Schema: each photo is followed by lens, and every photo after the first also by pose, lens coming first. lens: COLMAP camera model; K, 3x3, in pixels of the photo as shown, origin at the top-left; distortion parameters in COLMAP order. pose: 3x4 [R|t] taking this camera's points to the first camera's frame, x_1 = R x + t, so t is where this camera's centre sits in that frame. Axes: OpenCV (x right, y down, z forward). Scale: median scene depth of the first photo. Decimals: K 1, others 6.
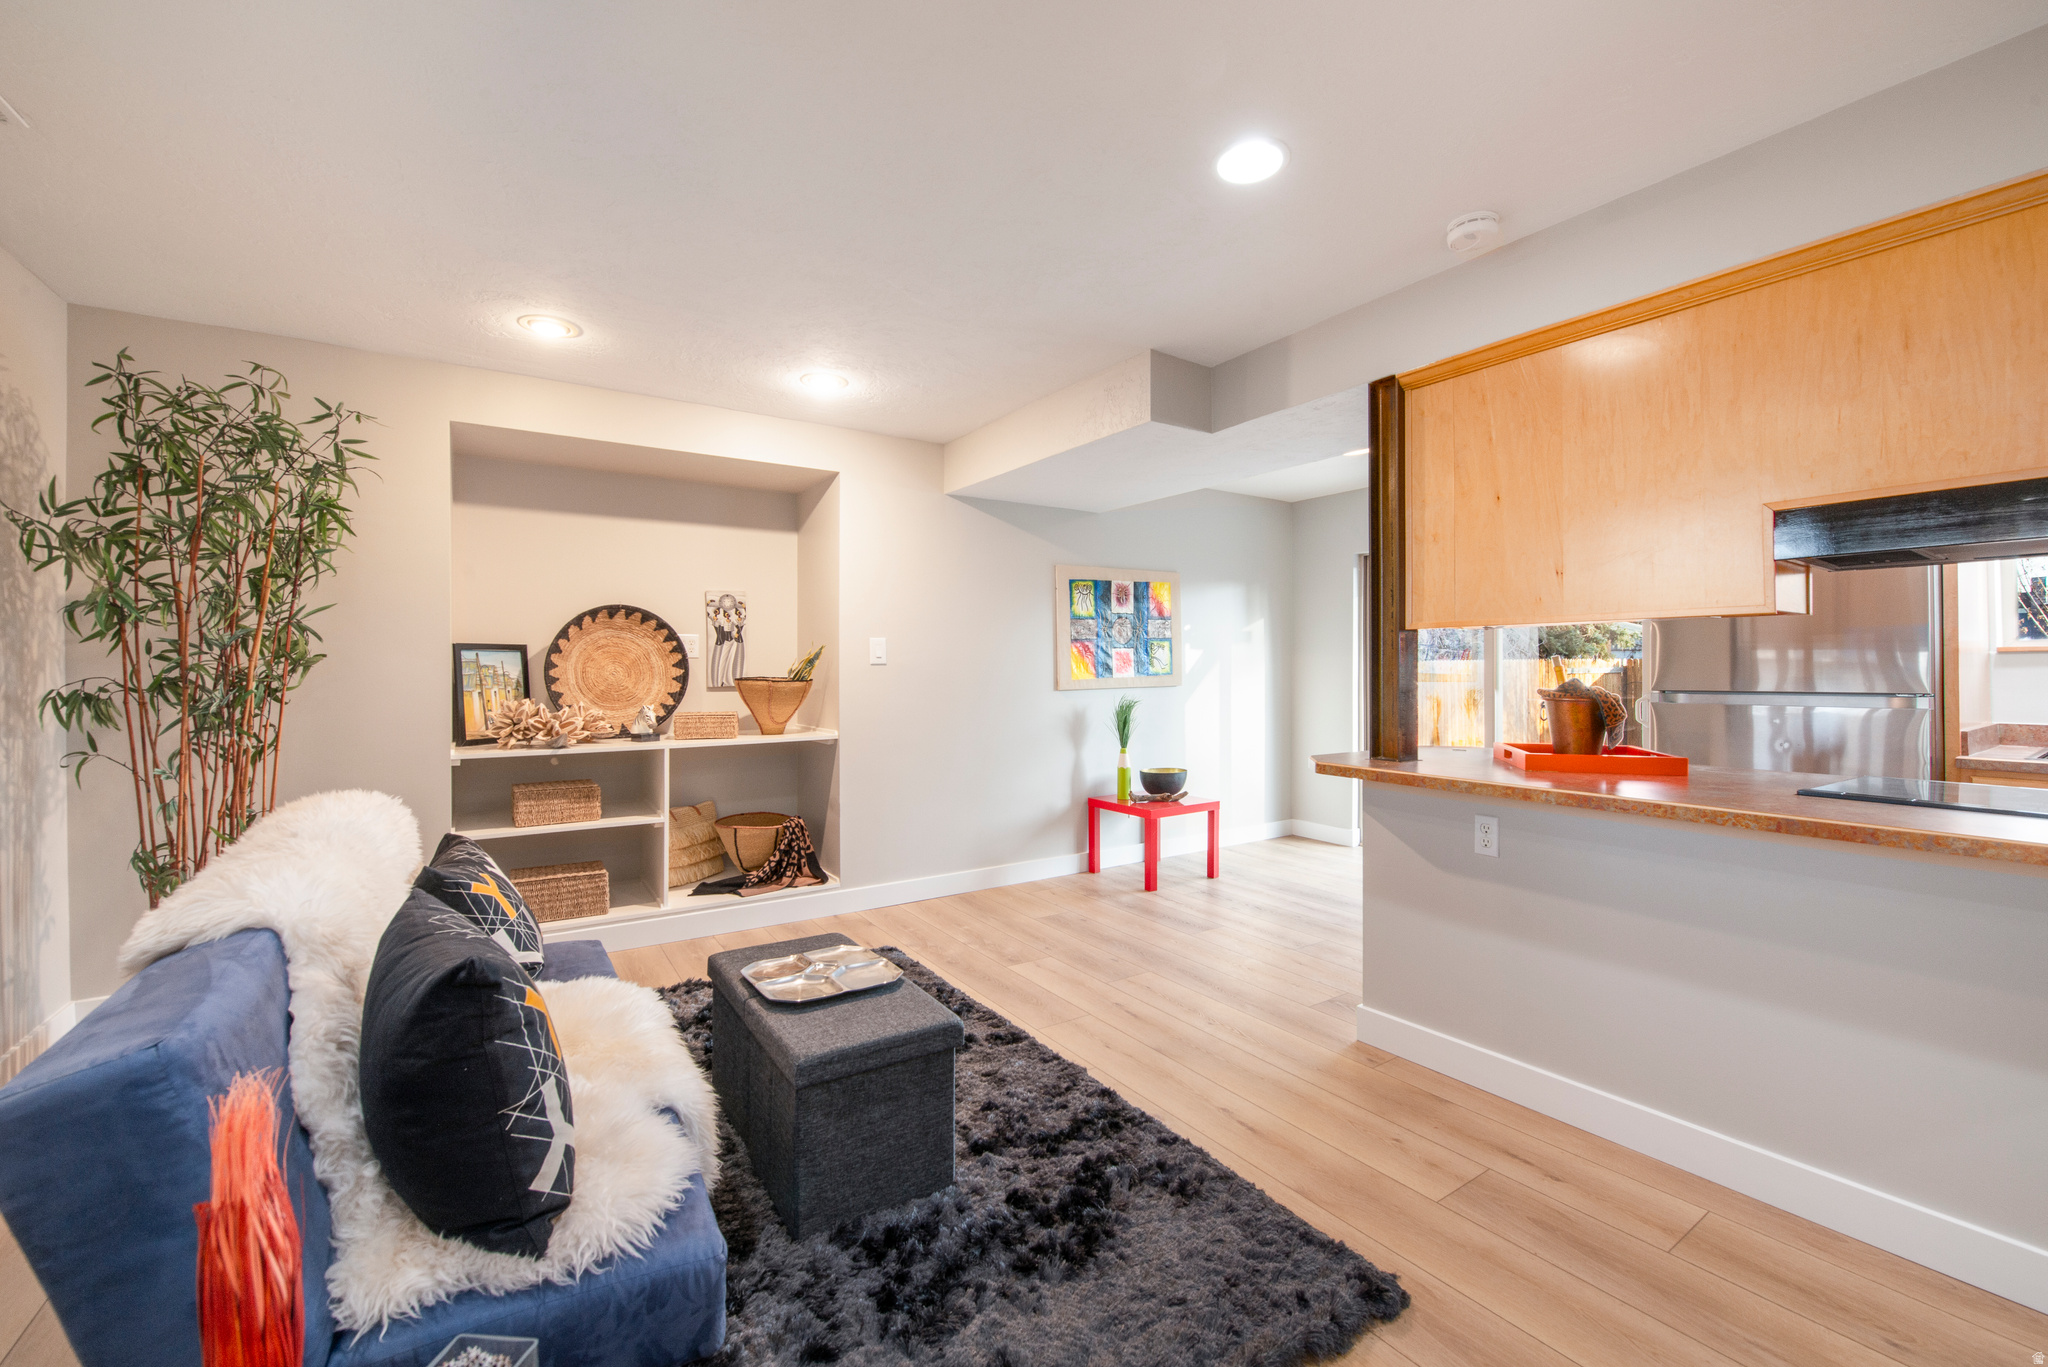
lens RADIAL K [[843.2, 0, 1022.3], [0, 843.2, 663.9], [0, 0, 1]] dist [-0.002722, -0.001188]
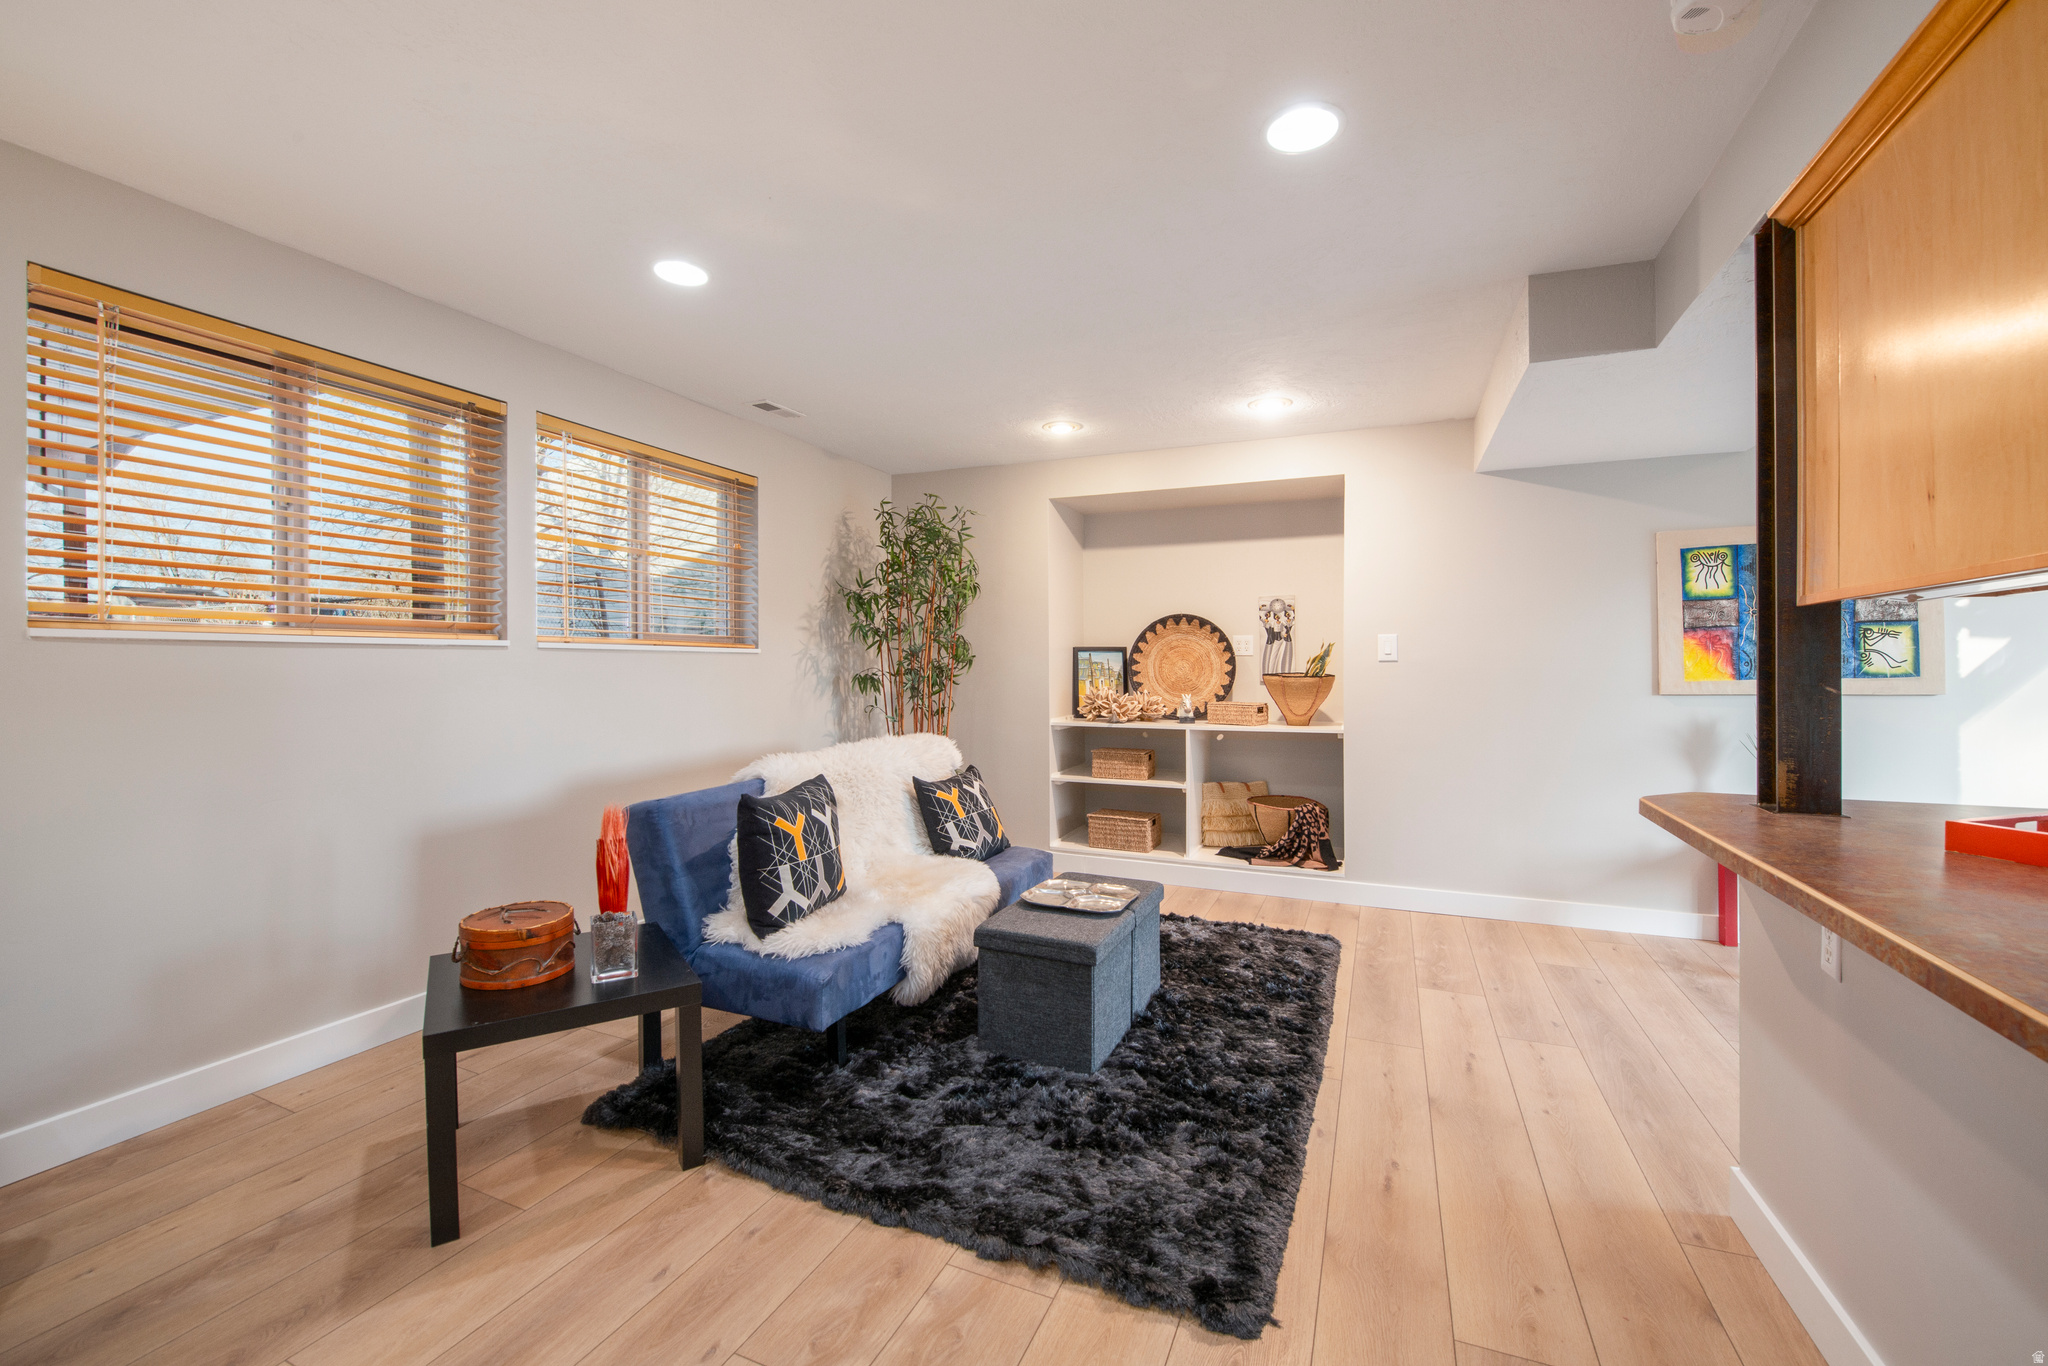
lens RADIAL K [[843.2, 0, 1022.3], [0, 843.2, 663.4], [0, 0, 1]] dist [-0.002722, -0.001188]
pose [[0.550621, 0.001438, -0.834754, 0.396466], [0.001062, 0.999996, 0.002423, 0.000304], [0.834755, -0.002221, 0.550617, 0.097808]]
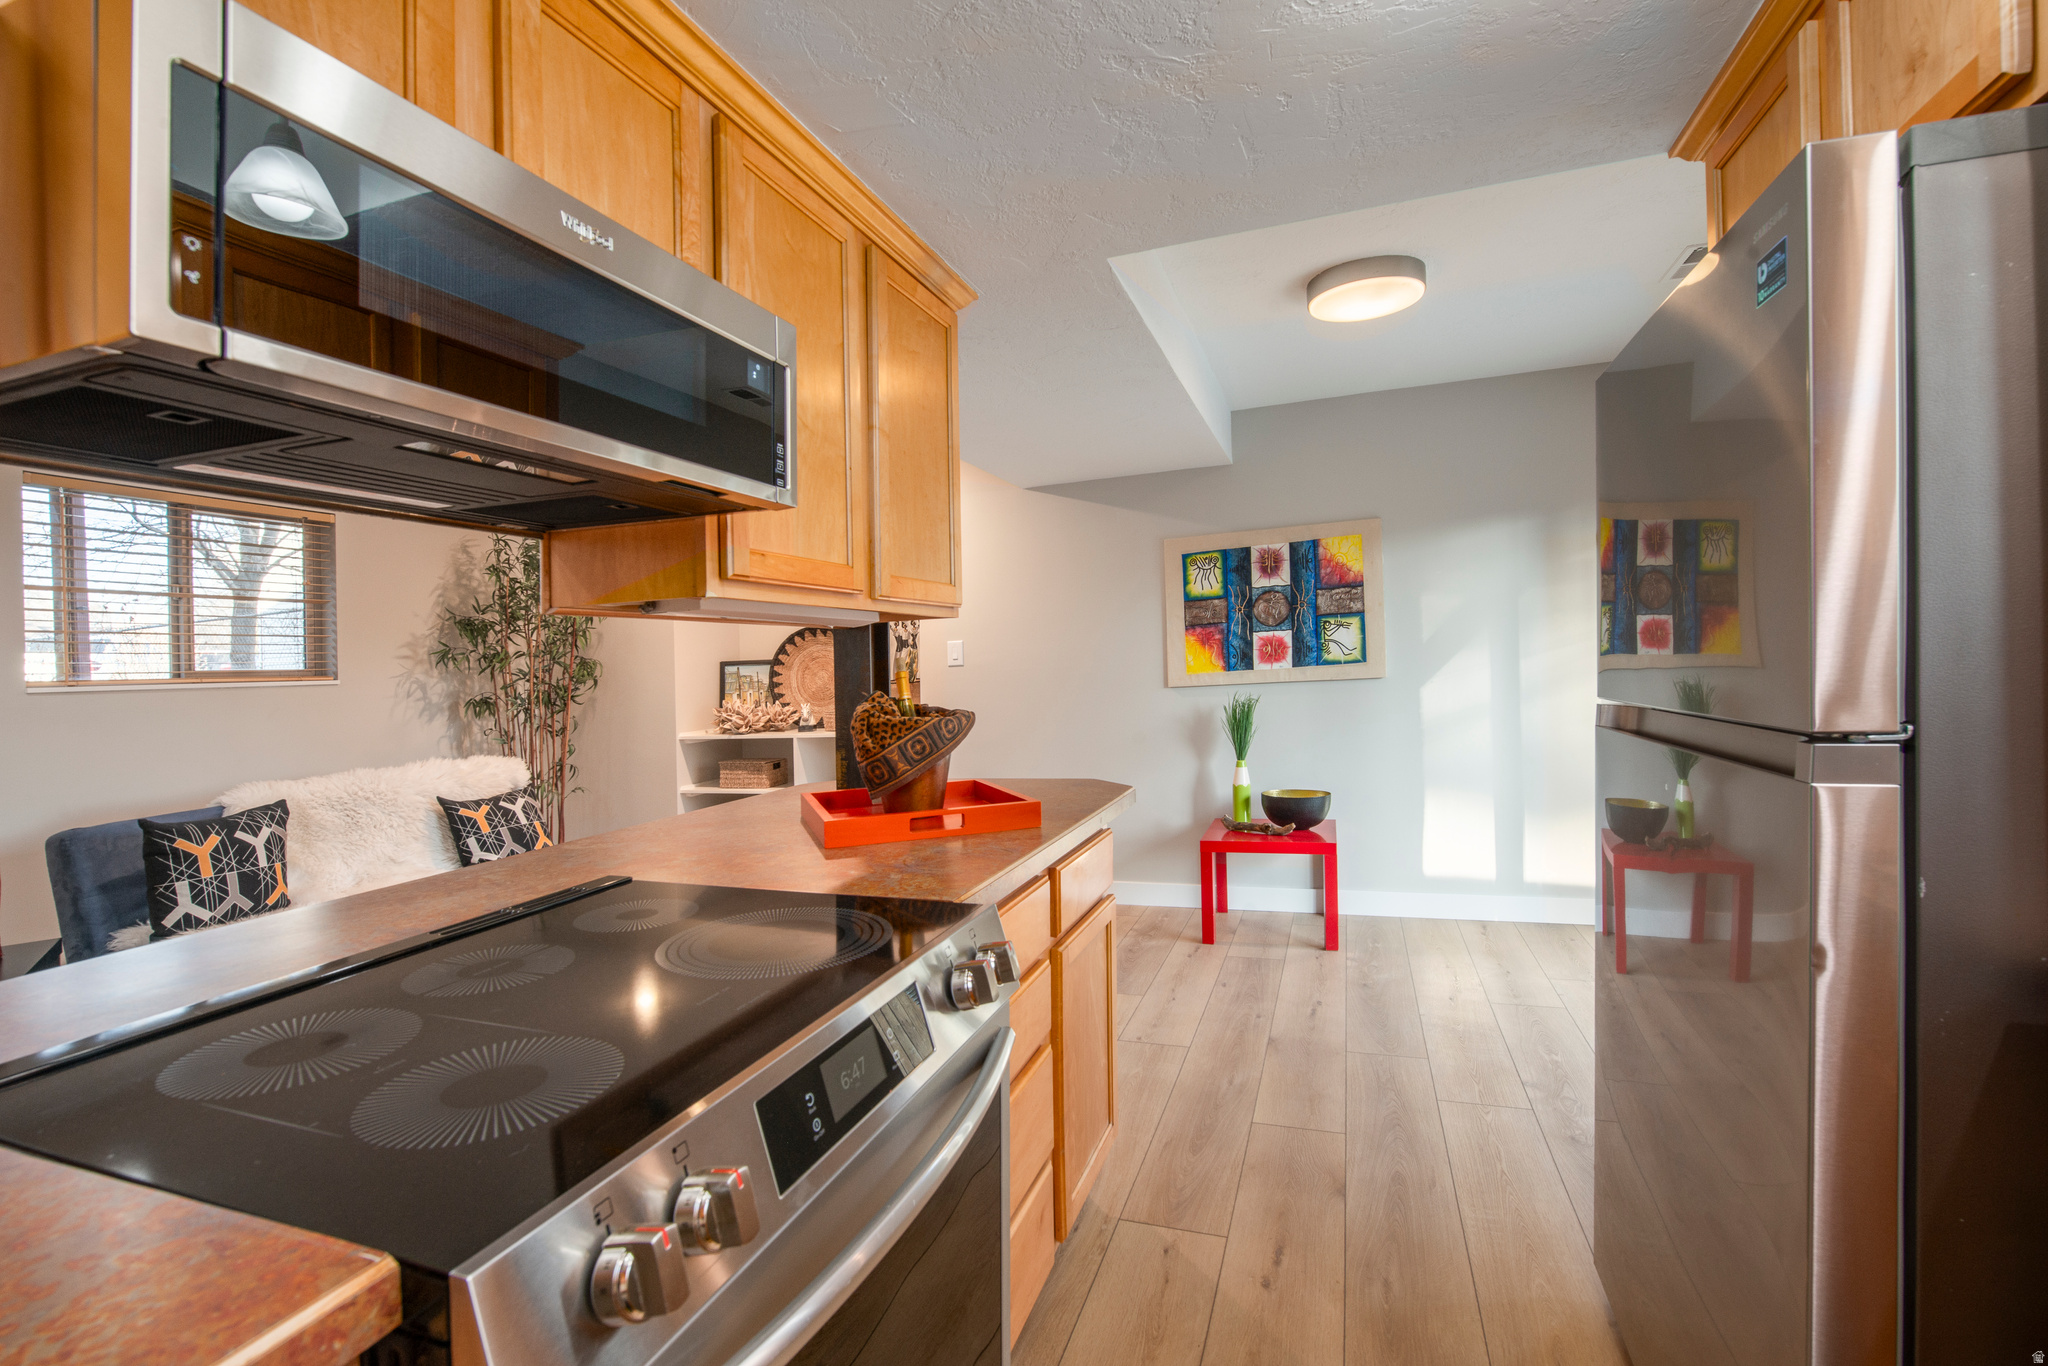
lens RADIAL K [[905.0, 0, 987.9], [0, 905.0, 649.4], [0, 0, 1]] dist [-0.002166, -0.000624]
pose [[0.596074, -0.037890, -0.802035, 0.720432], [0.043280, 0.998950, -0.015027, -0.001226], [0.801762, -0.025755, 0.597088, 0.338245]]
